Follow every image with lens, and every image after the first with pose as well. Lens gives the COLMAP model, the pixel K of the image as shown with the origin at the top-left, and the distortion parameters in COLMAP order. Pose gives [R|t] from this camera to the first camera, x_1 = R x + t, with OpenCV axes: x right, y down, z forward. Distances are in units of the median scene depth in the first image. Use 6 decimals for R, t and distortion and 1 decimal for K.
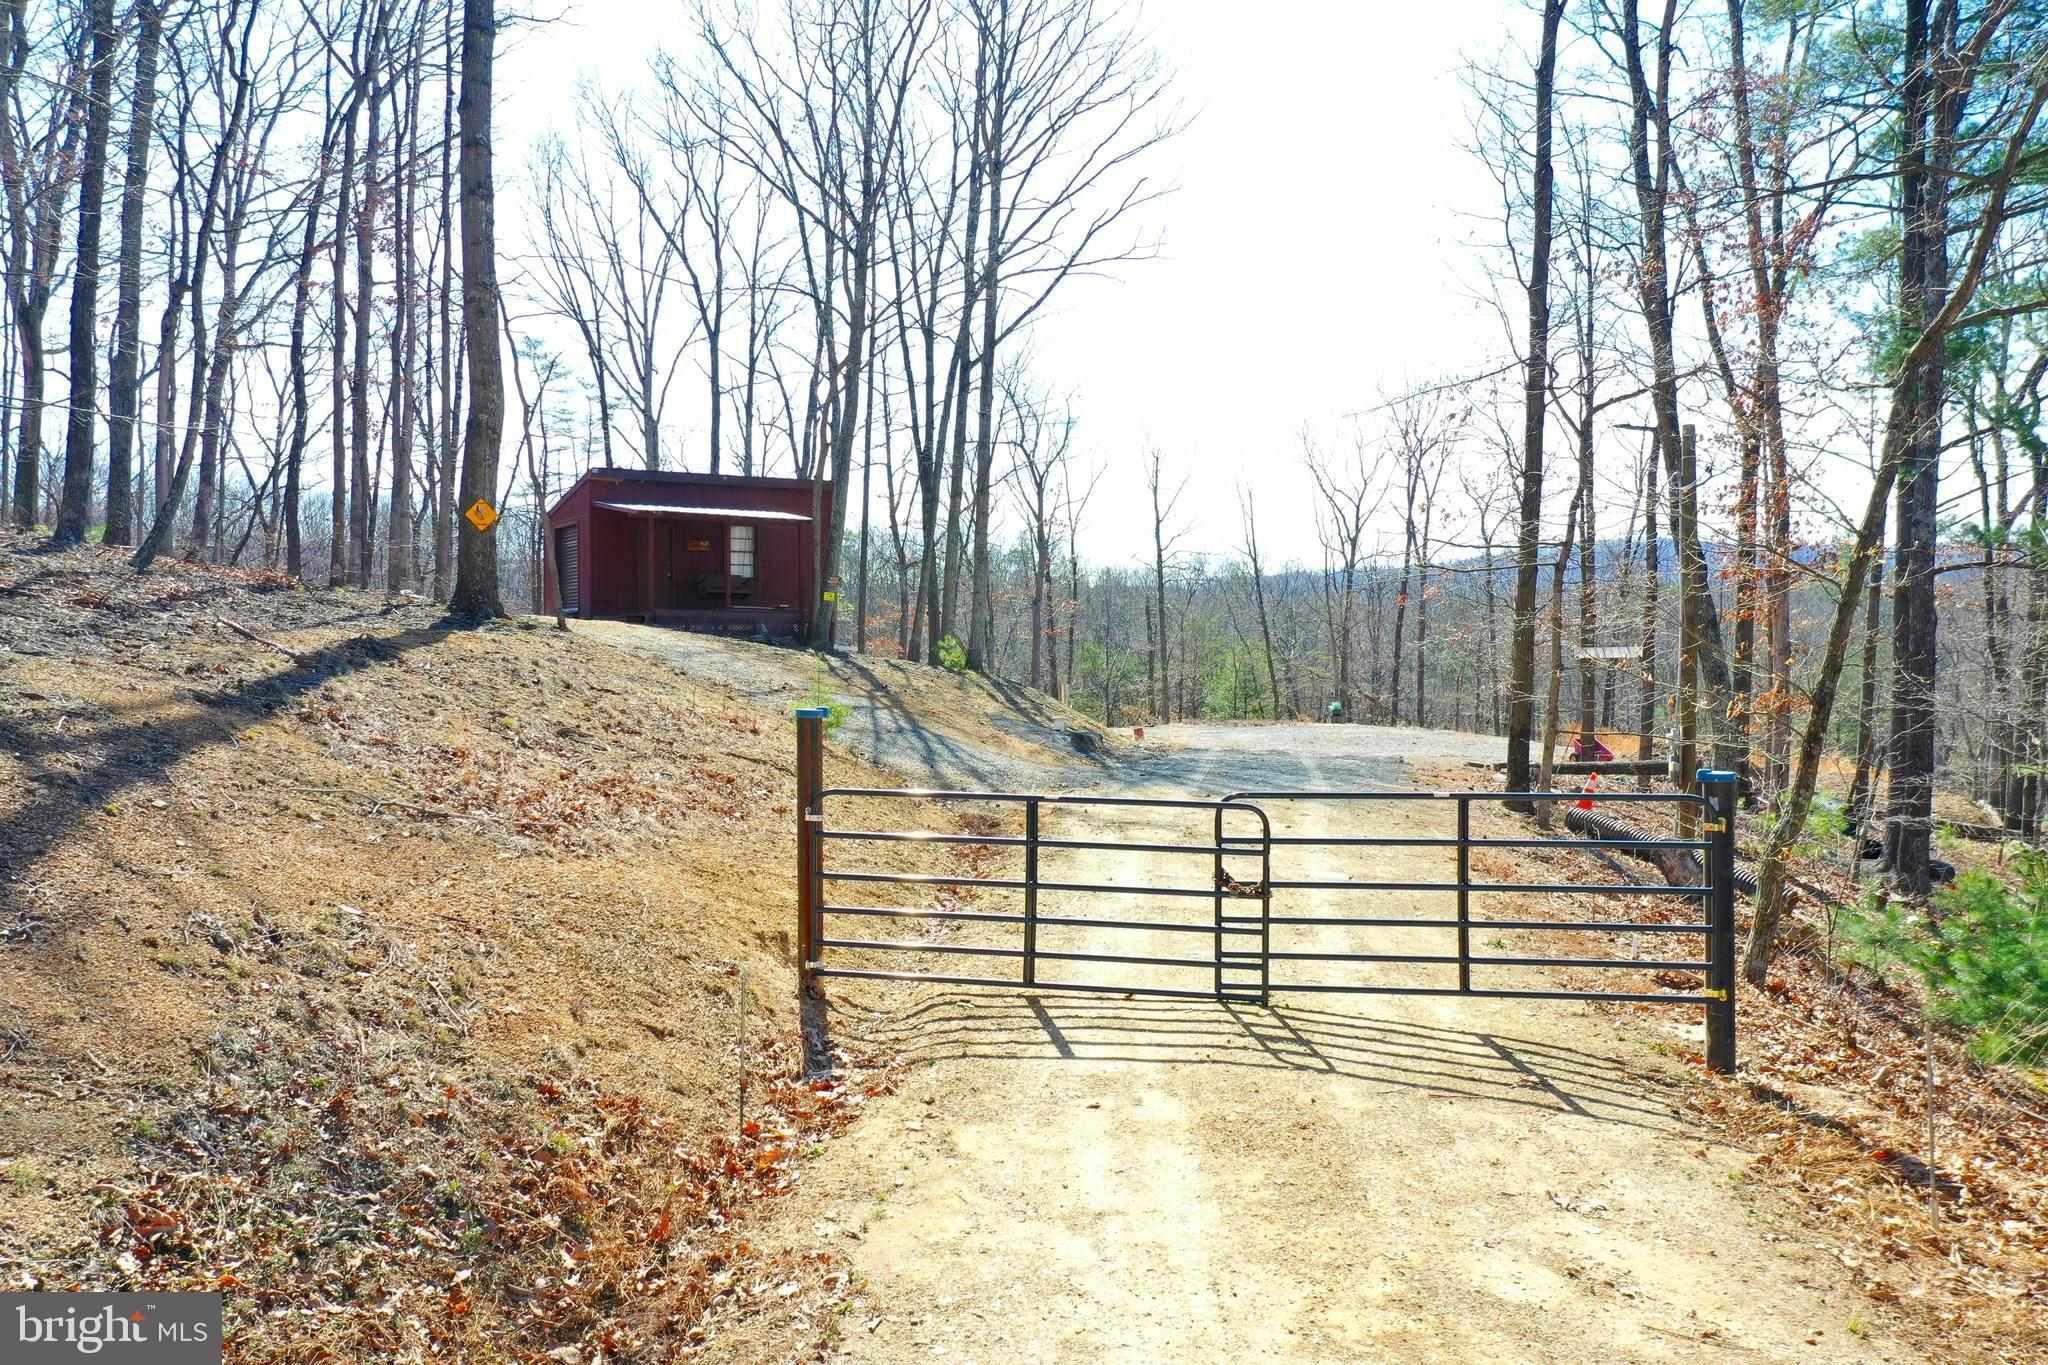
lens RADIAL K [[1600.0, 0, 1024.0], [0, 1600.0, 682.5], [0, 0, 1]] dist [0.008942, 0.011249]
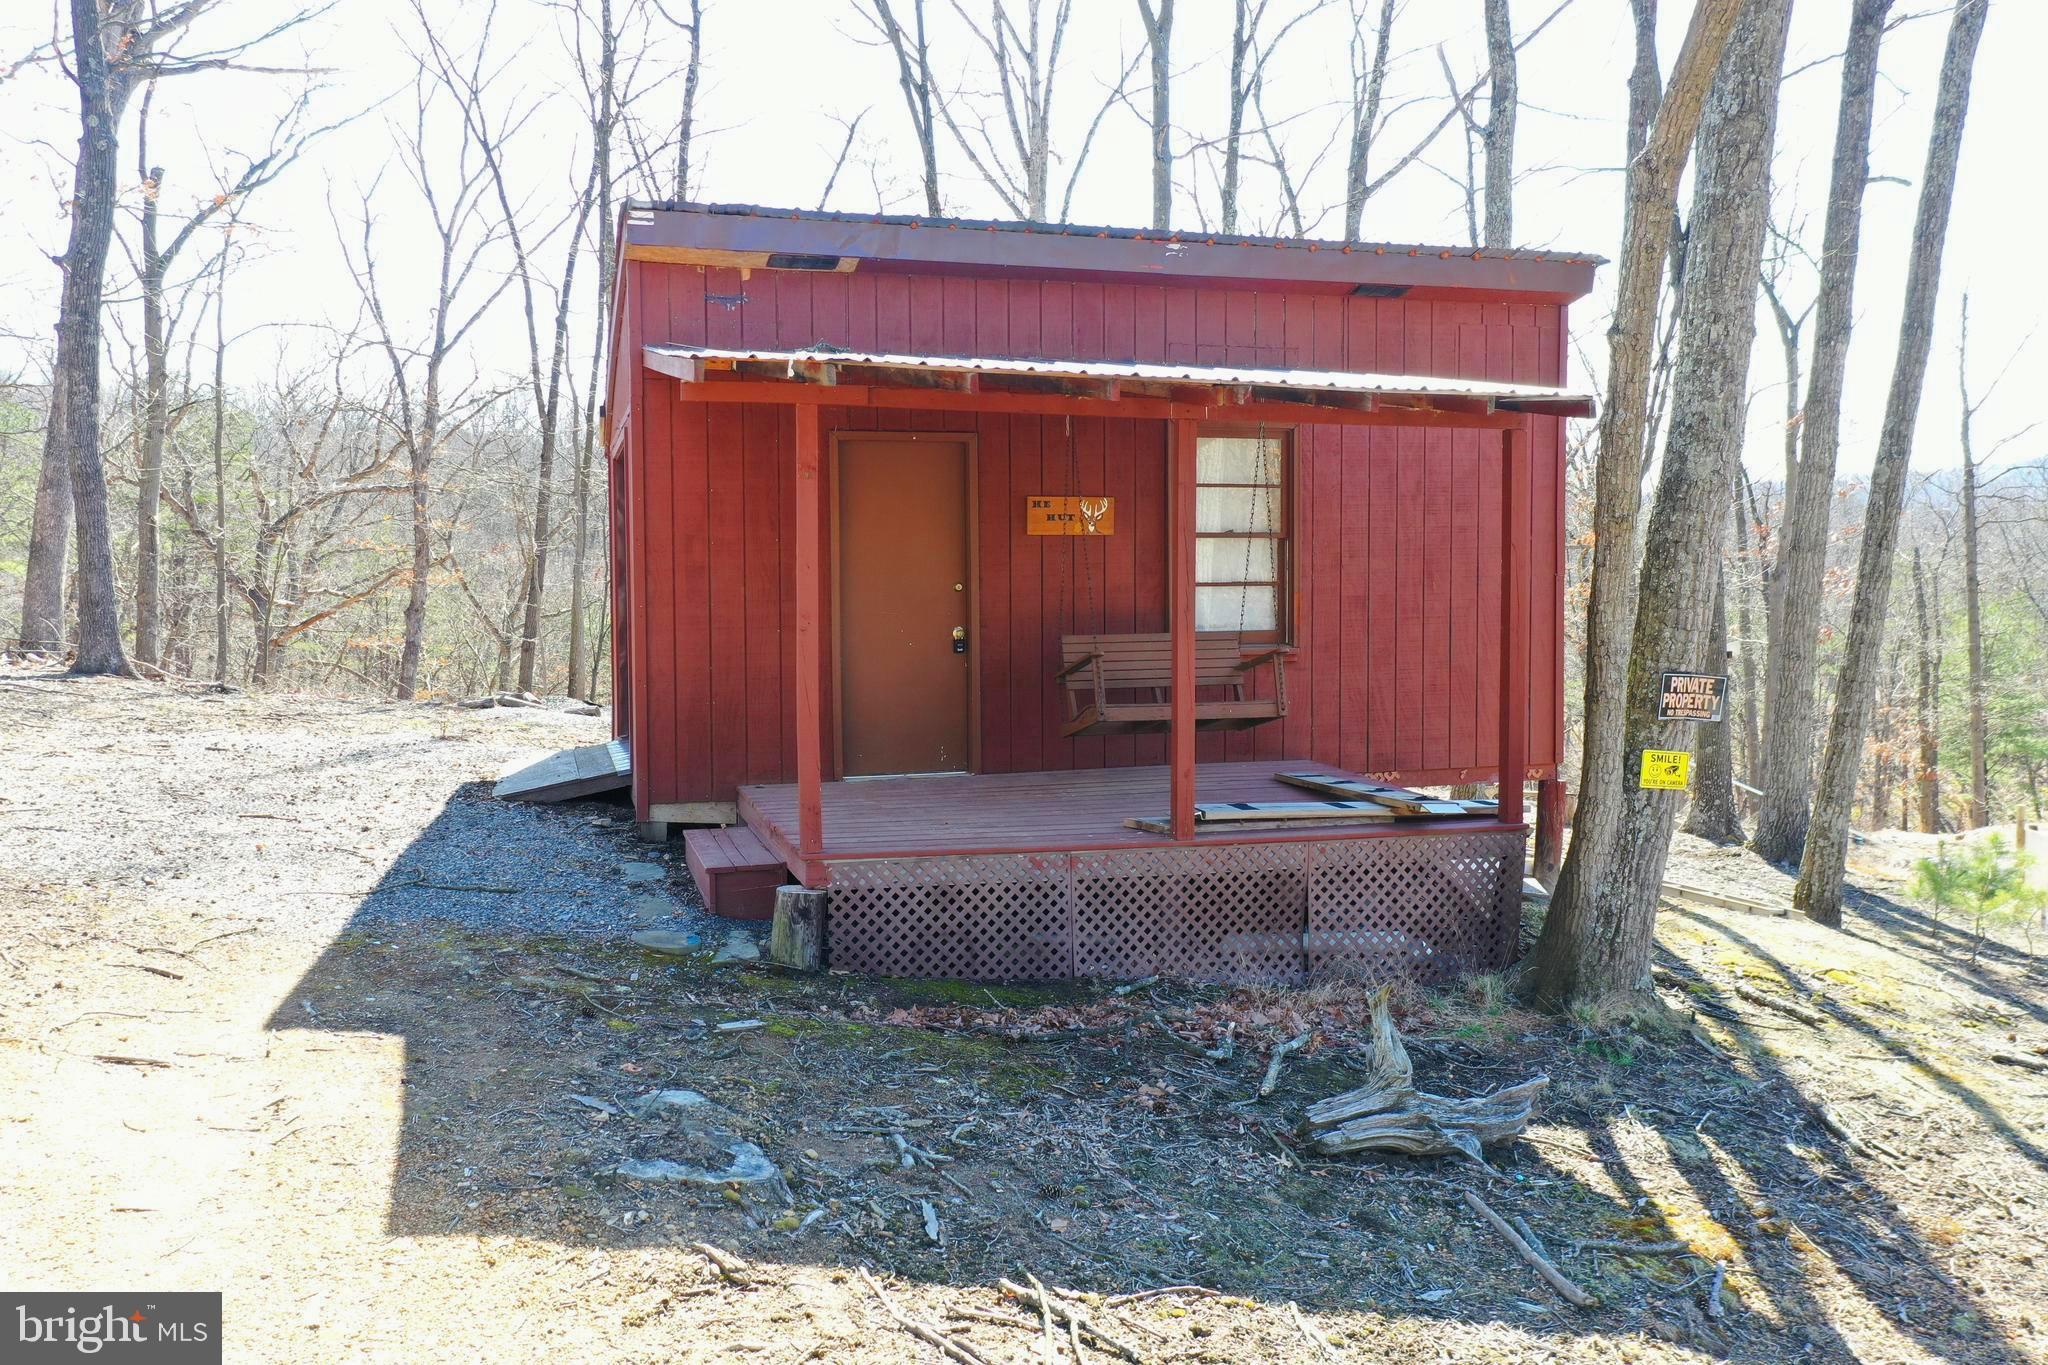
lens RADIAL K [[1600.0, 0, 1024.0], [0, 1600.0, 682.5], [0, 0, 1]] dist [0.008942, 0.011249]
pose [[0.960603, 0.020688, -0.277153, -0.139104], [-0.006021, 0.998541, 0.053669, -0.072692], [0.277859, -0.049886, 0.959326, 0.752351]]
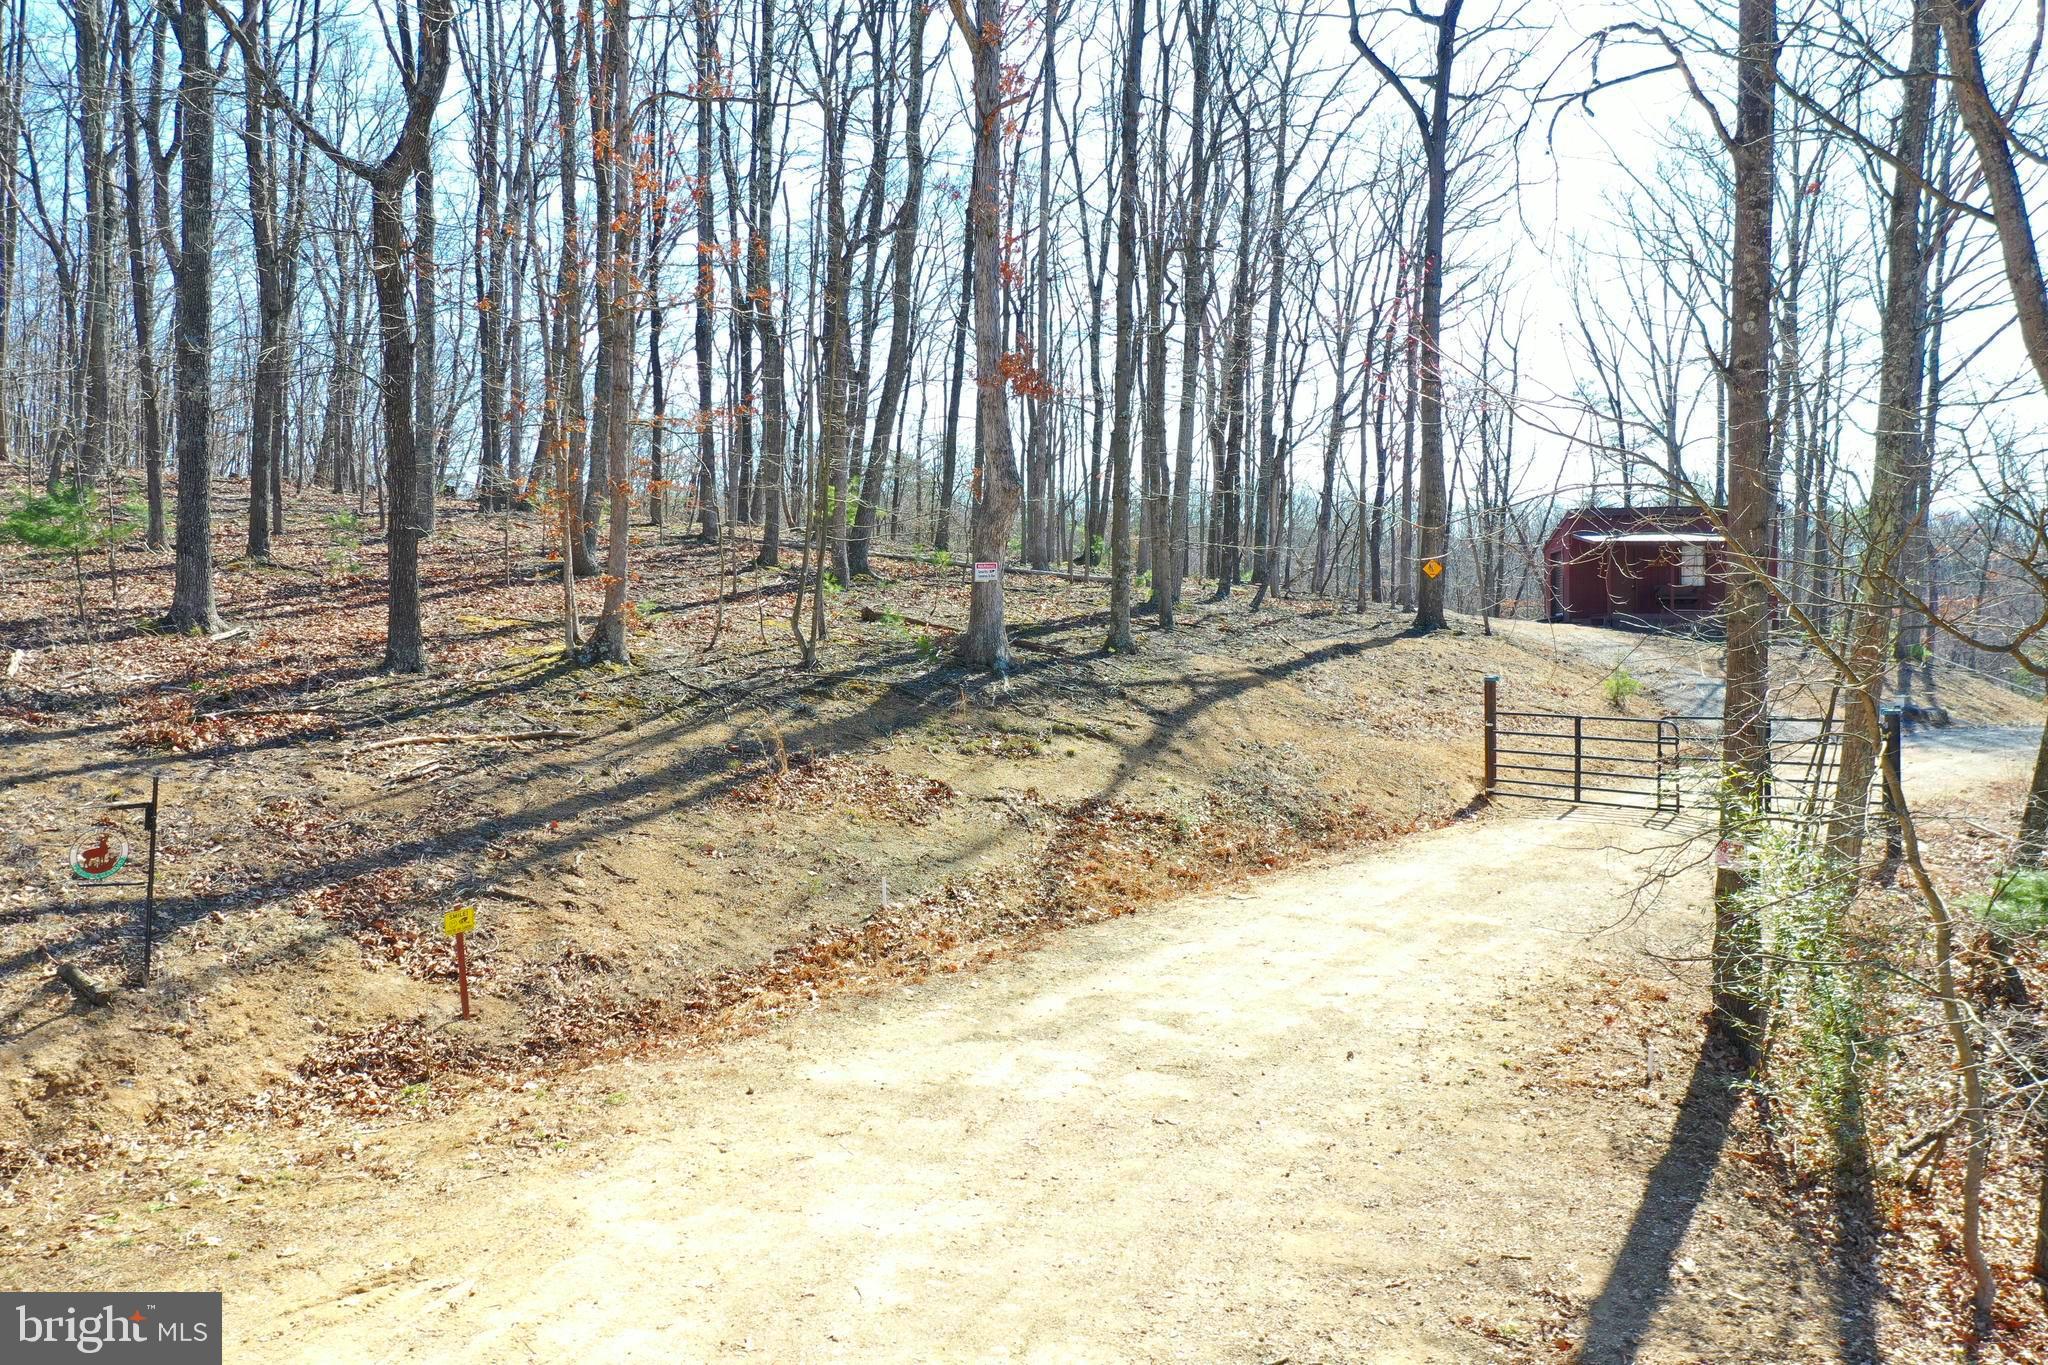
lens RADIAL K [[1600.0, 0, 1024.0], [0, 1600.0, 682.5], [0, 0, 1]] dist [0.008942, 0.011249]
pose [[0.776093, 0.006129, -0.630589, 0.213199], [-0.003038, 0.999978, 0.005981, 0.004043], [0.630611, -0.002726, 0.776094, -0.317473]]
